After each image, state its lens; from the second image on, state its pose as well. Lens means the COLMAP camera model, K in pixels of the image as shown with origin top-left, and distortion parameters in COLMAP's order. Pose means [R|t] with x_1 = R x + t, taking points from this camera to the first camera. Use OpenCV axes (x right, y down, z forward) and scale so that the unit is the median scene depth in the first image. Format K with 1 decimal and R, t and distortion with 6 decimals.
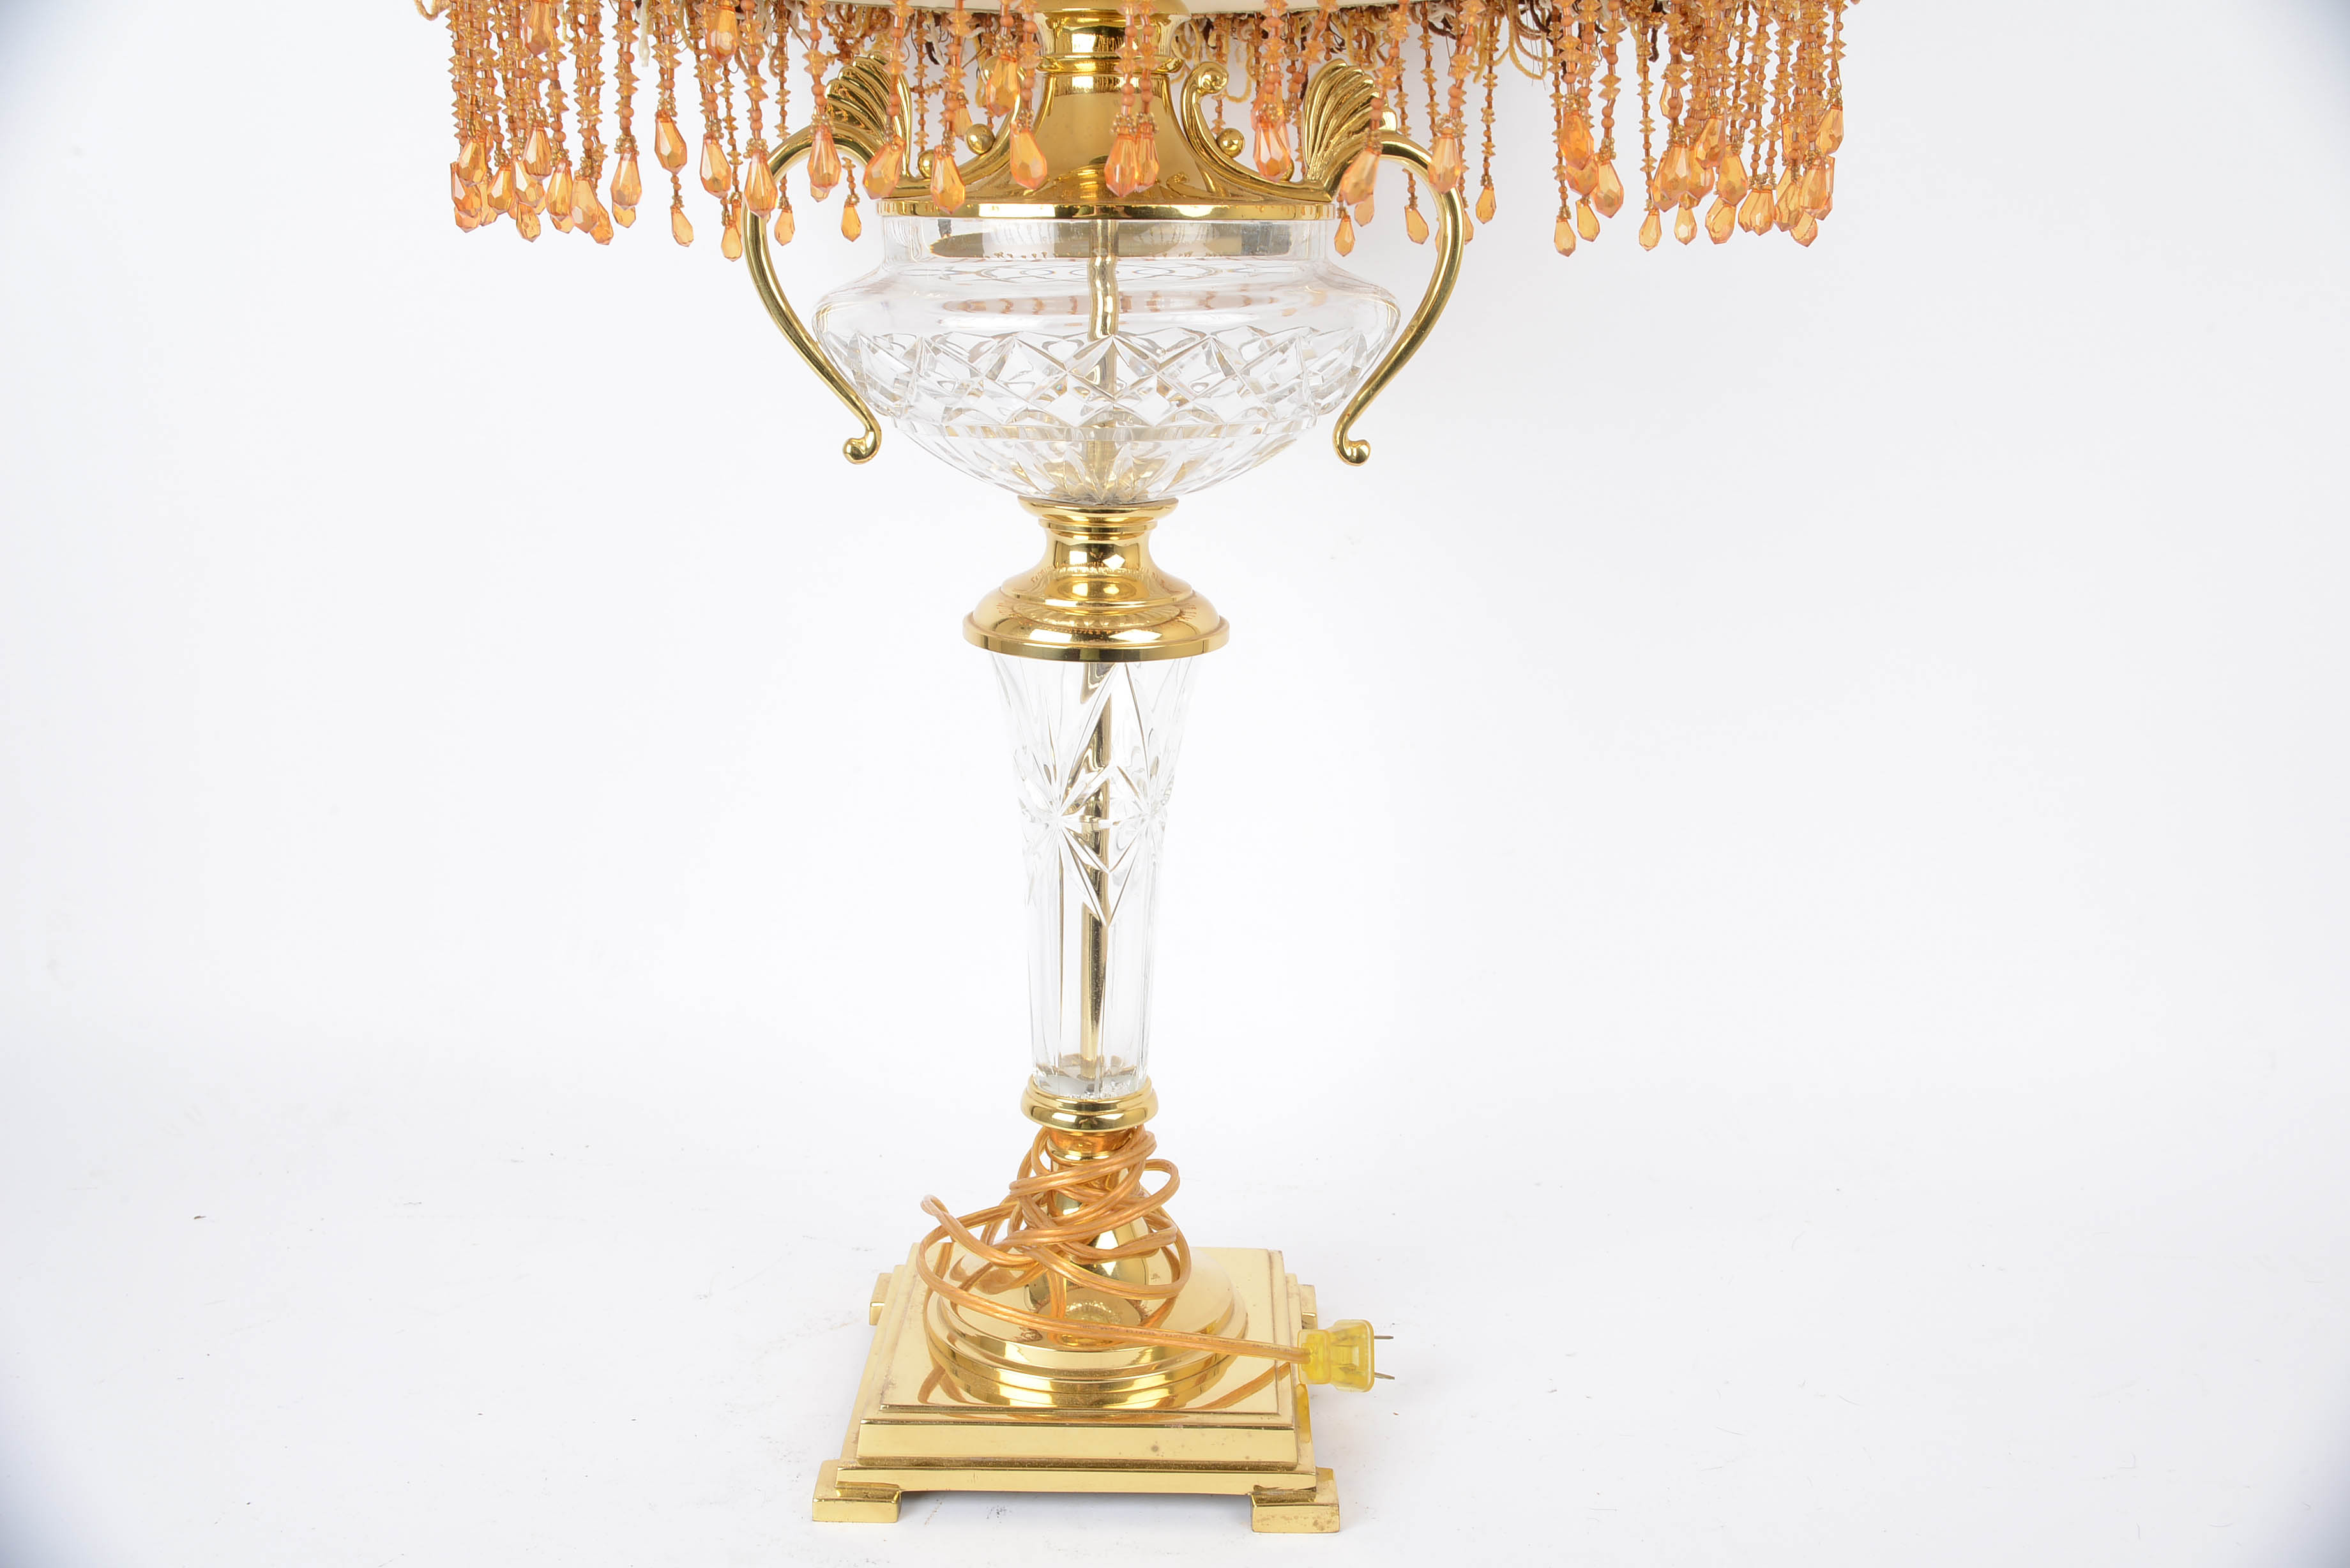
lens RADIAL K [[2409.9, 0, 1175.0], [0, 2409.9, 784.0], [0, 0, 1]] dist [0.010586, 0.006834]
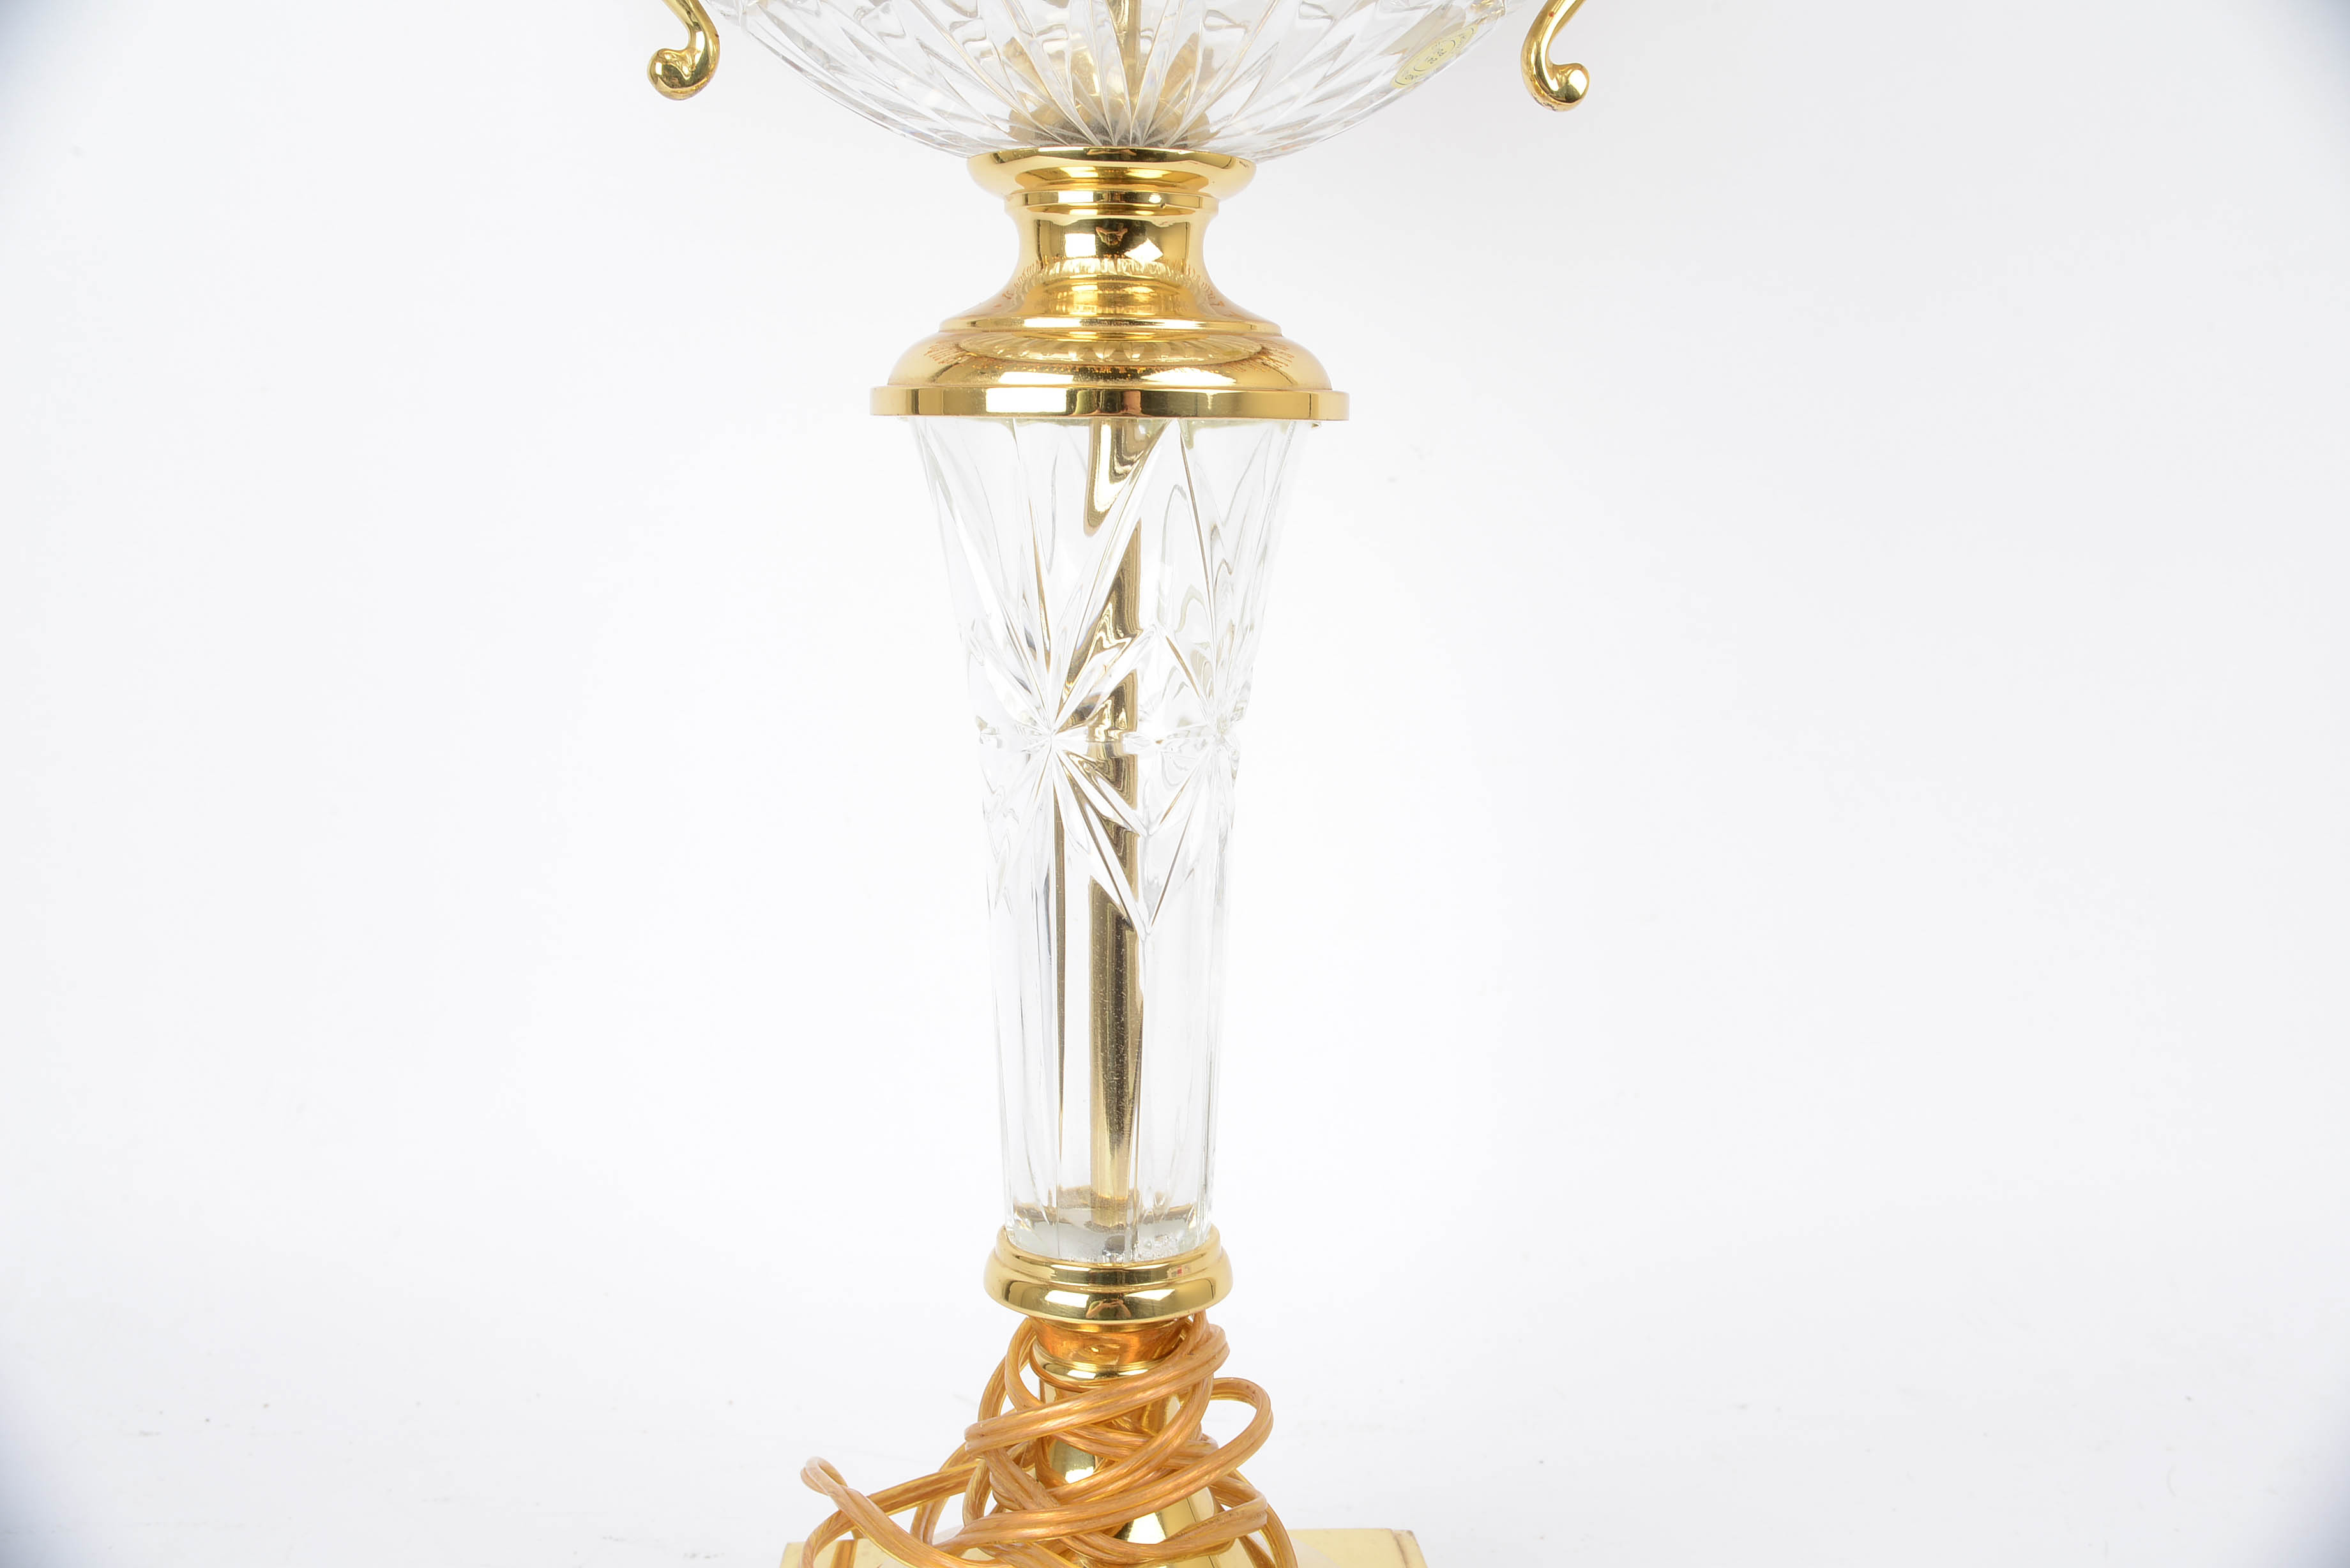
lens RADIAL K [[2409.9, 0, 1175.0], [0, 2409.9, 784.0], [0, 0, 1]] dist [0.010586, 0.006834]
pose [[0.999335, -0.018461, 0.031443, -0.036324], [0.021807, 0.993730, -0.109658, 0.083432], [-0.029222, 0.110271, 0.993472, 0.448020]]
